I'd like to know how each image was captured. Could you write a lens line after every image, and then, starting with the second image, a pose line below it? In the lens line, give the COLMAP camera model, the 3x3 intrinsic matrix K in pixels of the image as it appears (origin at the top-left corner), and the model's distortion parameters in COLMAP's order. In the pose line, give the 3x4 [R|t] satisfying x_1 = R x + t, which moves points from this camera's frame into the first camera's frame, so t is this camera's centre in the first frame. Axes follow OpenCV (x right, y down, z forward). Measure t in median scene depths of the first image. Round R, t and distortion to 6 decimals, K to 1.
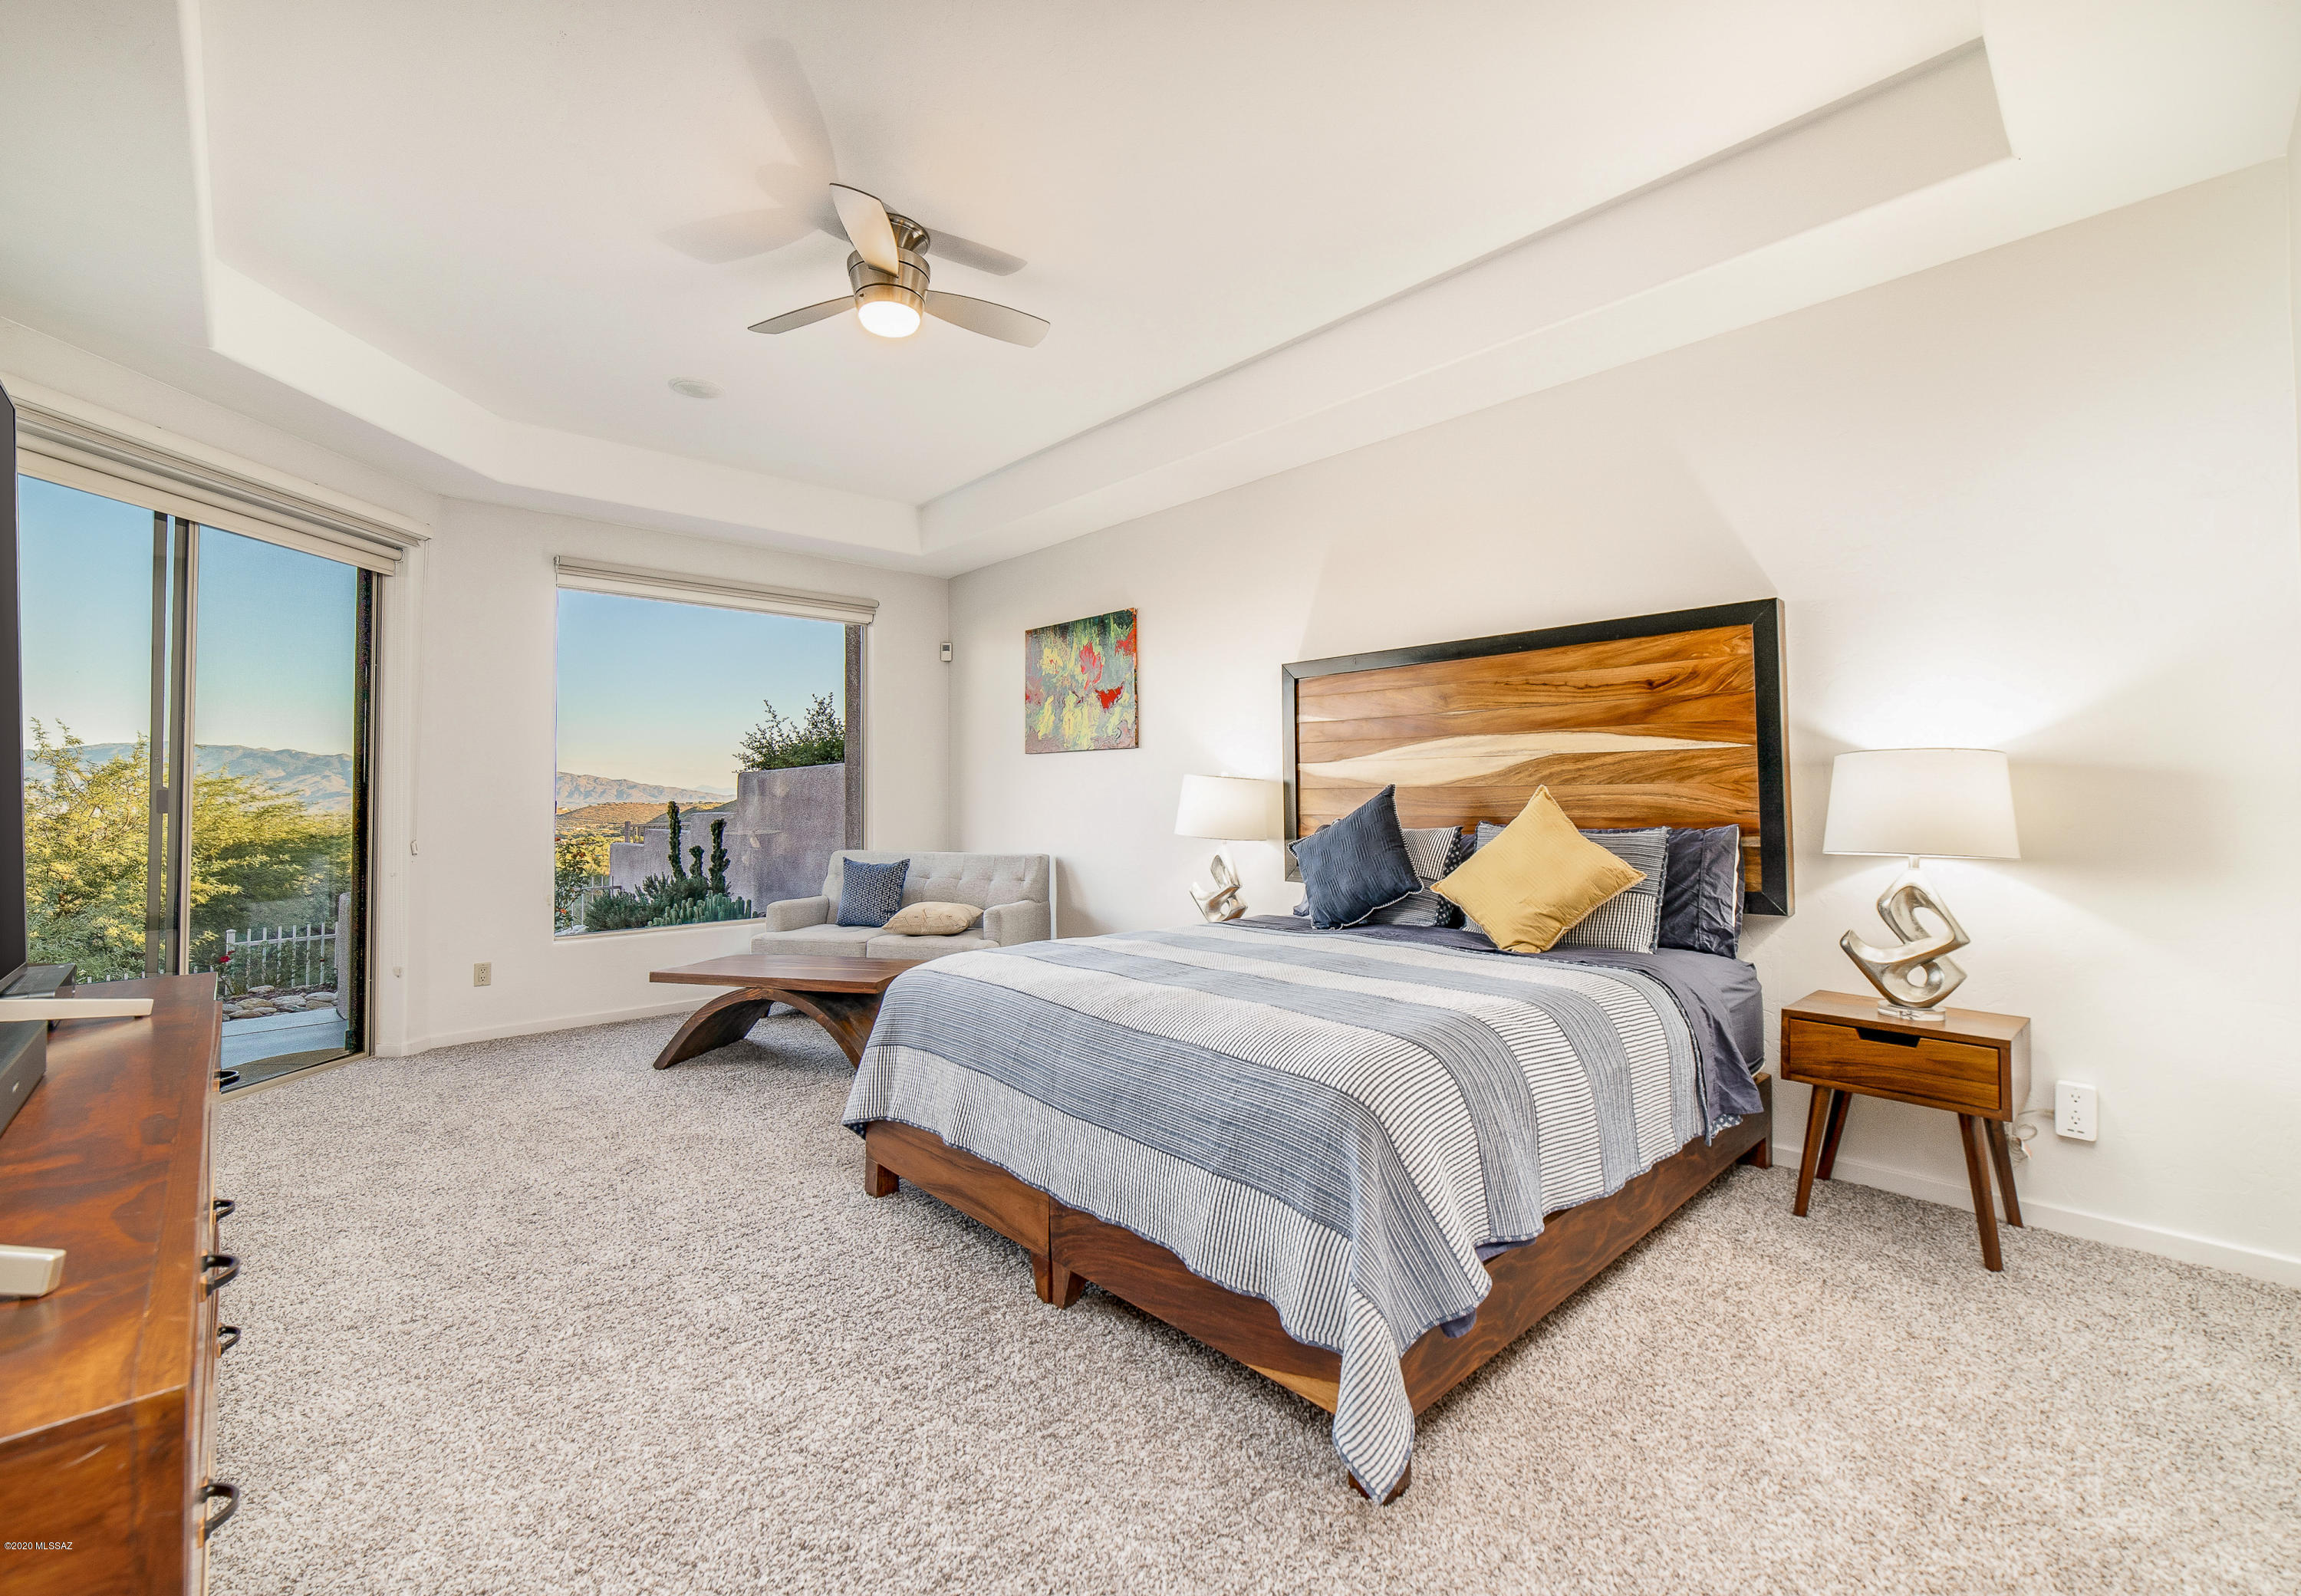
lens RADIAL K [[949.2, 0, 1166.8], [0, 949.2, 785.7], [0, 0, 1]] dist [-0.001955, -0.000129]
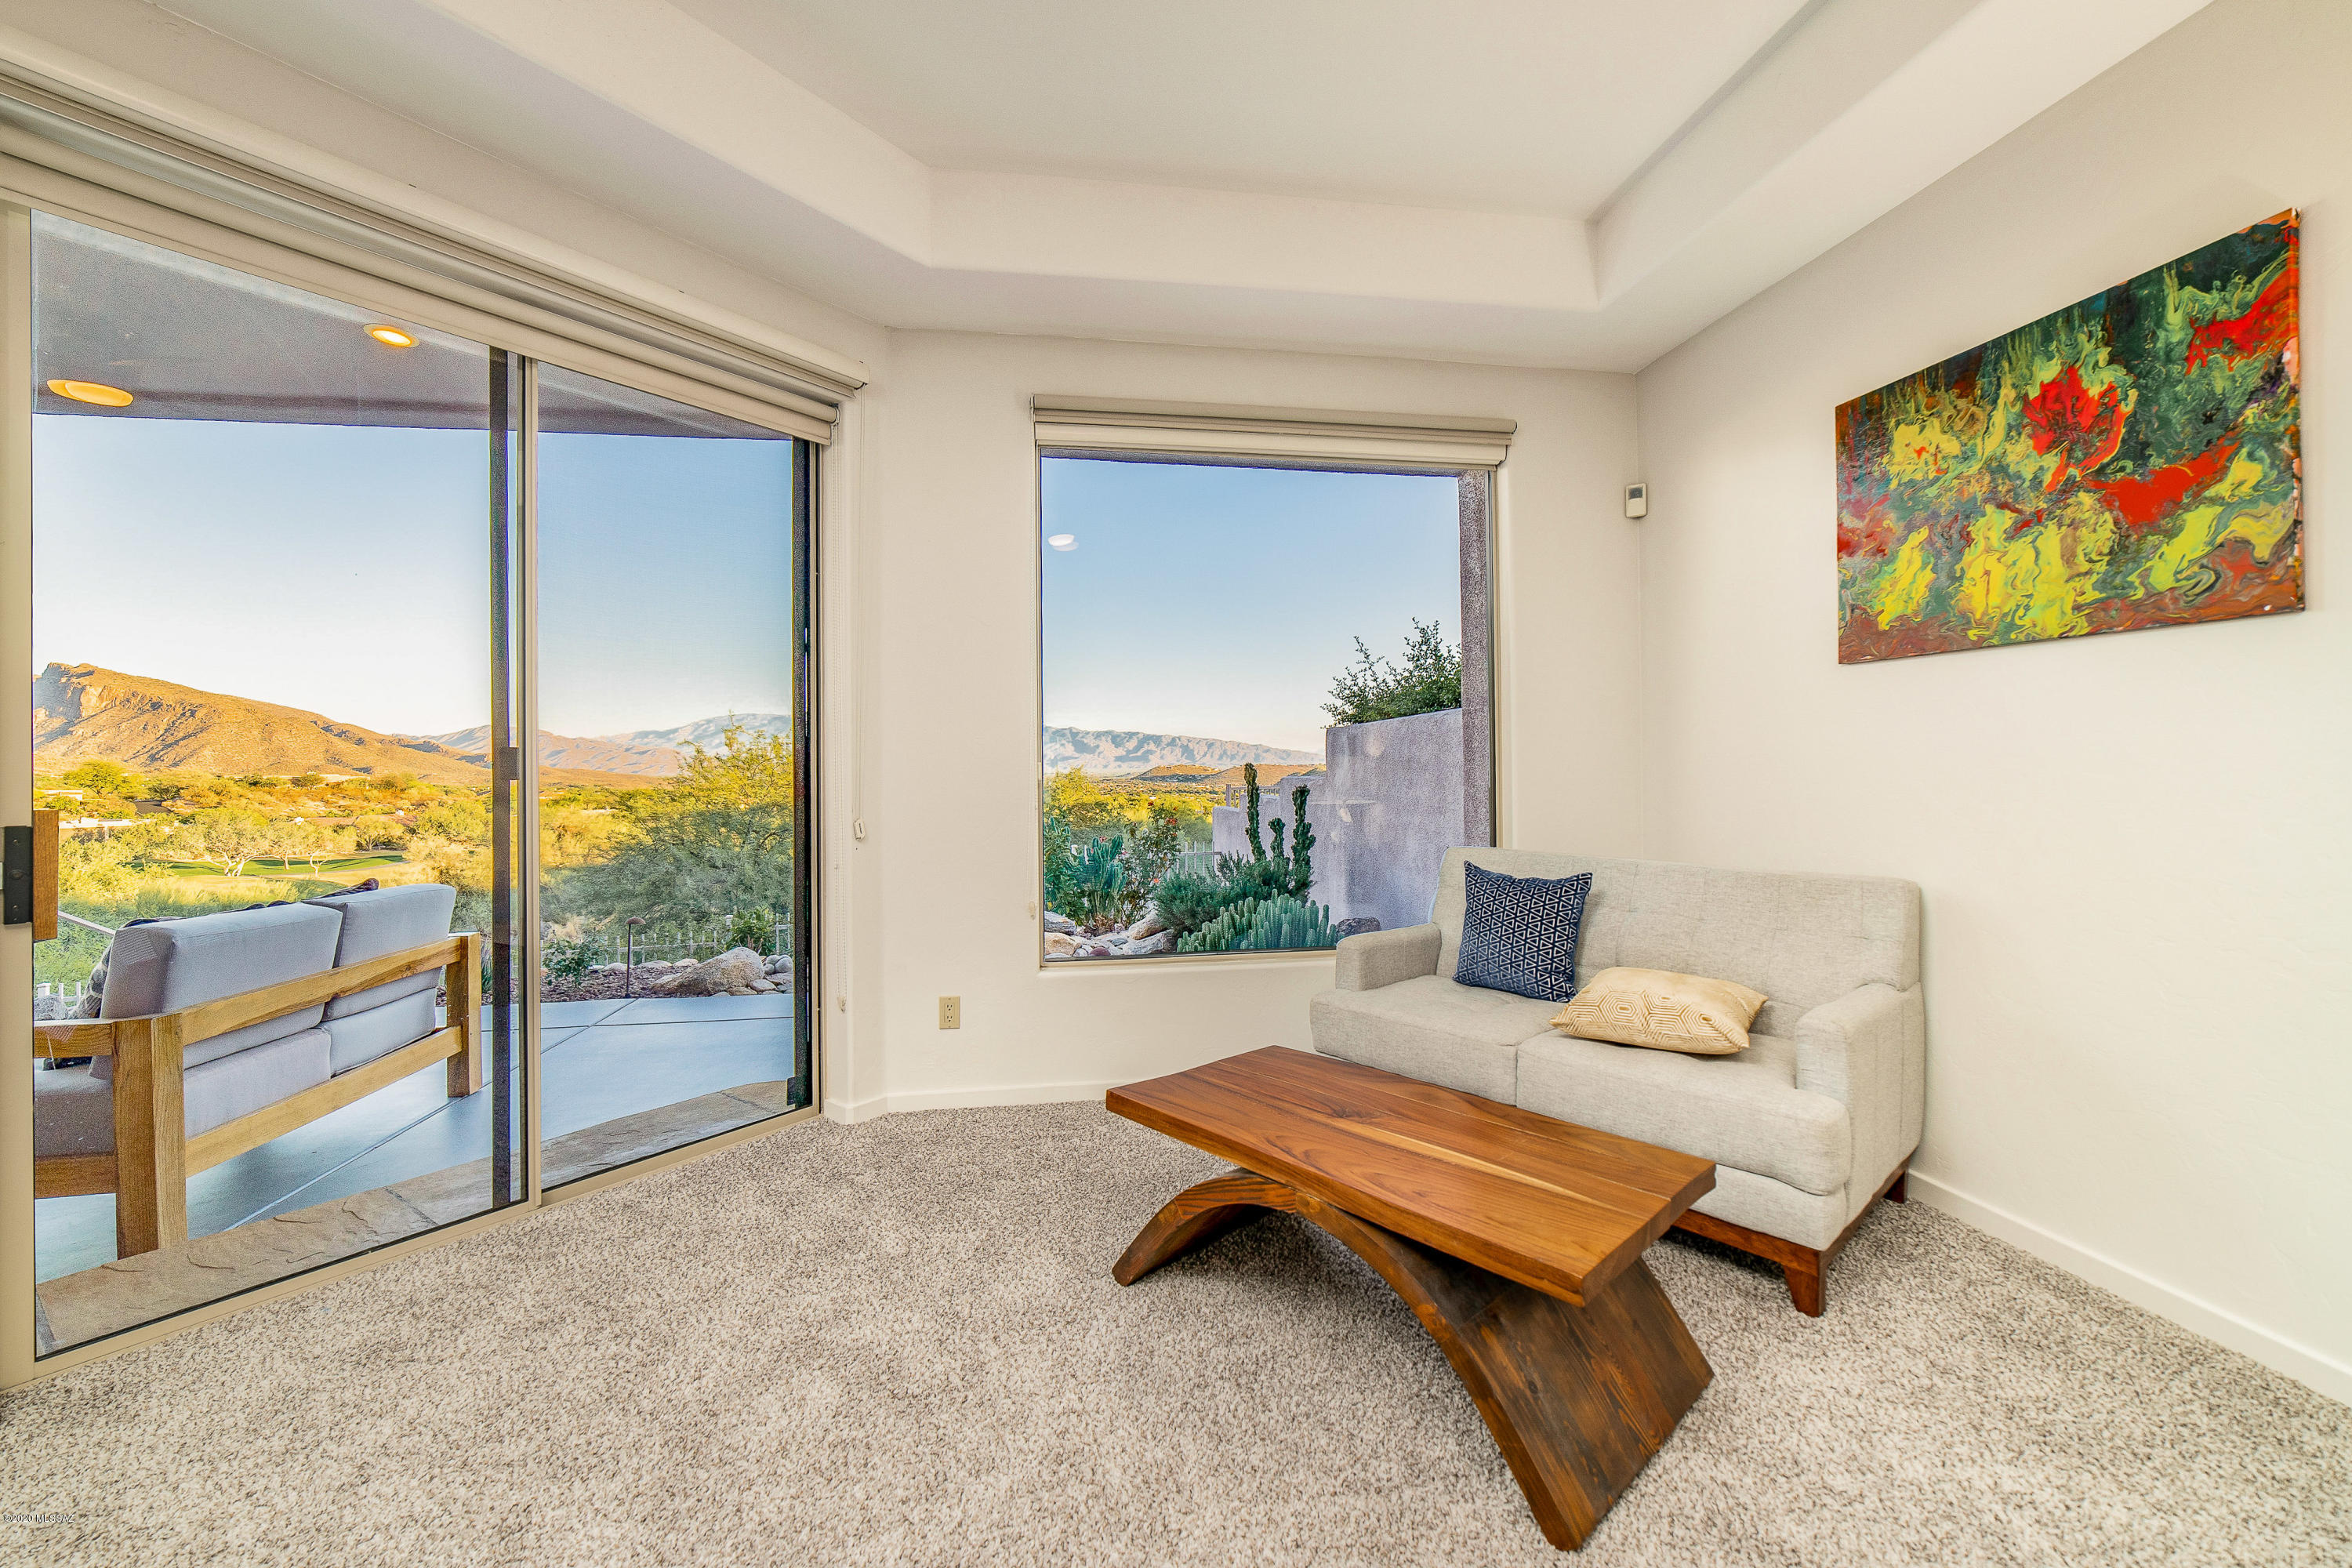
lens RADIAL K [[934.9, 0, 1156.3], [0, 934.9, 745.9], [0, 0, 1]] dist [-0.000869, 0.002103]
pose [[0.807297, -0.011763, -0.590029, -0.153044], [0.010264, 0.999930, -0.005892, 0.007509], [0.590057, -0.001300, 0.807361, 0.423518]]
